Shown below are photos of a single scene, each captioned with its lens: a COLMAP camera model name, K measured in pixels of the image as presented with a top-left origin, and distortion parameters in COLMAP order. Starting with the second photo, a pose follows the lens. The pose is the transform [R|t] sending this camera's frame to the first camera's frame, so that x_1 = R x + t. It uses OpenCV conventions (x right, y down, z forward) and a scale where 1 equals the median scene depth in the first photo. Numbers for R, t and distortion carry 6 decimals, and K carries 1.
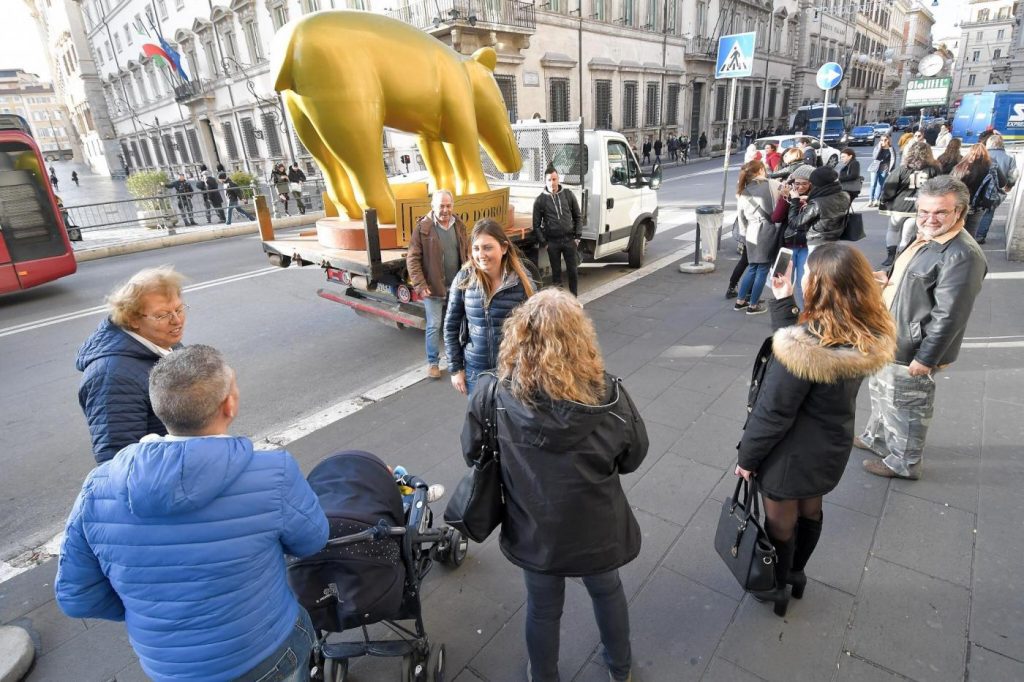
lens RADIAL K [[526.0, 0, 503.5], [0, 526.0, 341.3], [0, 0, 1]] dist [0.036698, -0.039016]
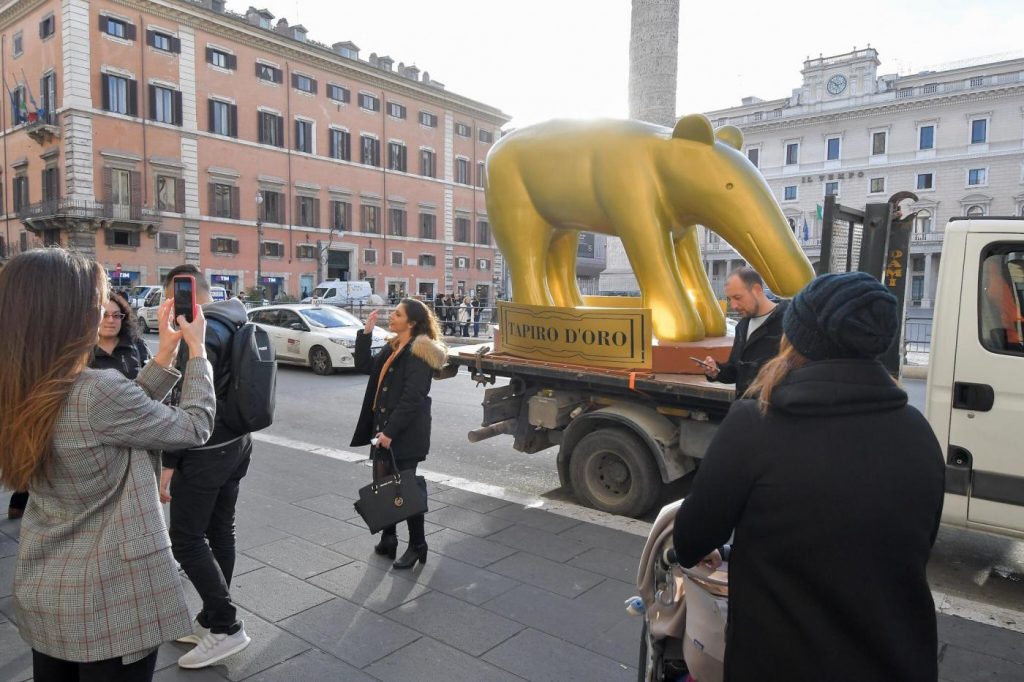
lens RADIAL K [[682.3, 0, 508.5], [0, 682.3, 343.7], [0, 0, 1]] dist [0.036275, -0.027219]
pose [[0.048739, 0.136427, -0.989450, 0.151701], [-0.368931, 0.923032, 0.109096, -0.050990], [0.928178, 0.359722, 0.095320, 0.140553]]
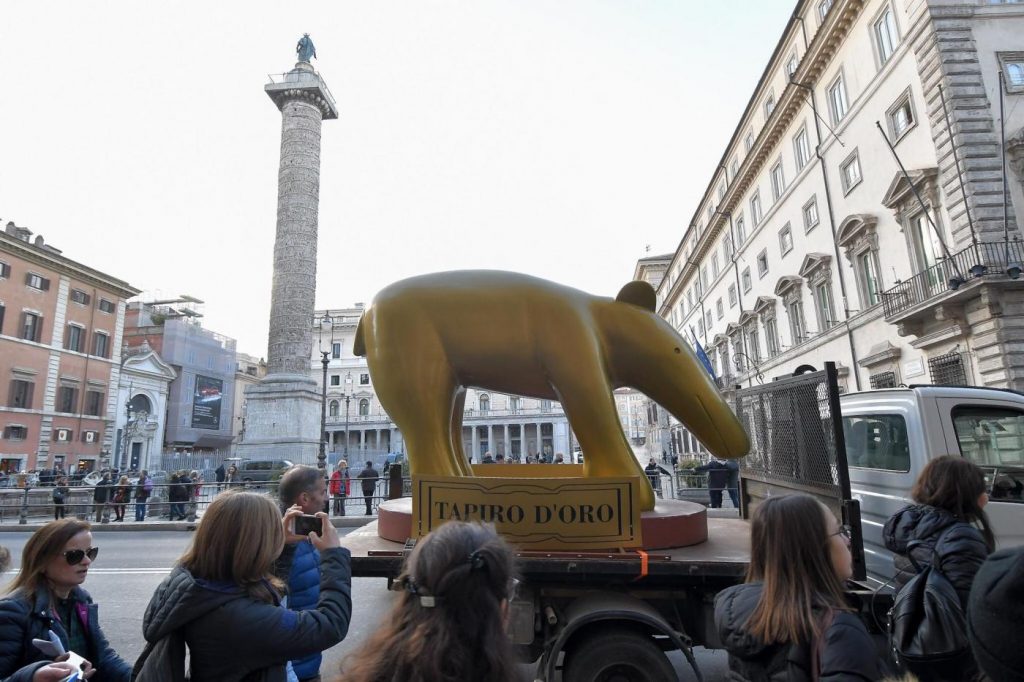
lens RADIAL K [[571.0, 0, 511.6], [0, 571.0, 340.7], [0, 0, 1]] dist [0.045937, -0.047647]
pose [[0.612161, -0.109779, -0.783076, 0.079184], [-0.295635, 0.886723, -0.355419, -0.028892], [0.733389, 0.449079, 0.510362, 0.092224]]
